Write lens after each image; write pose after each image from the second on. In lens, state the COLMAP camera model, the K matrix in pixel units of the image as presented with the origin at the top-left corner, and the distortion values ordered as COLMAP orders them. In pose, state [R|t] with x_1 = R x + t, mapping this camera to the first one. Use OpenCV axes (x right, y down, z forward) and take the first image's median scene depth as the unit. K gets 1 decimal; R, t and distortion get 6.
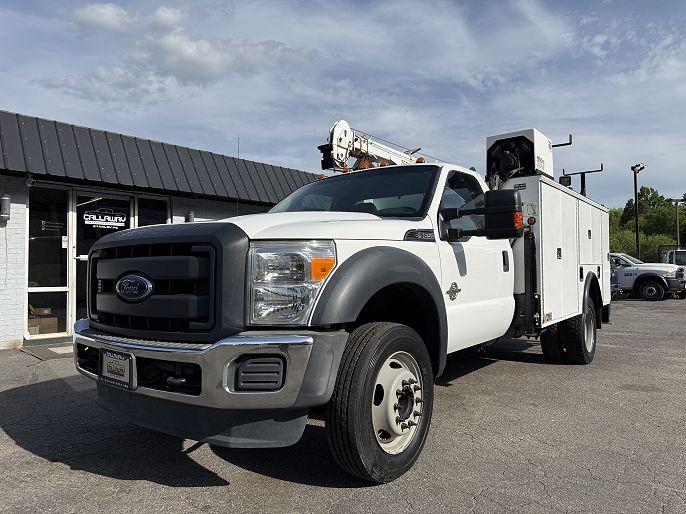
lens RADIAL K [[517.6, 0, 344.3], [0, 517.6, 253.4], [0, 0, 1]] dist [0.089829, -0.126511]
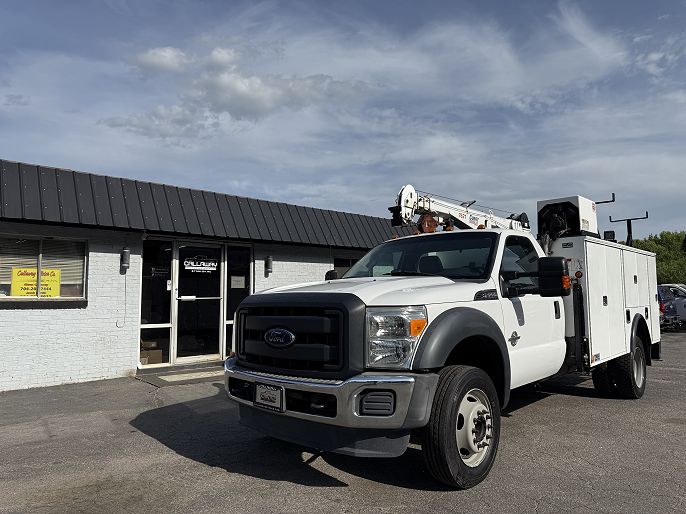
lens RADIAL K [[517.6, 0, 344.3], [0, 517.6, 253.4], [0, 0, 1]] dist [0.089829, -0.126511]
pose [[0.996052, -0.007783, -0.088433, -0.062459], [0.003268, 0.998689, -0.051080, -0.052588], [0.088715, 0.050590, 0.994772, -0.222004]]
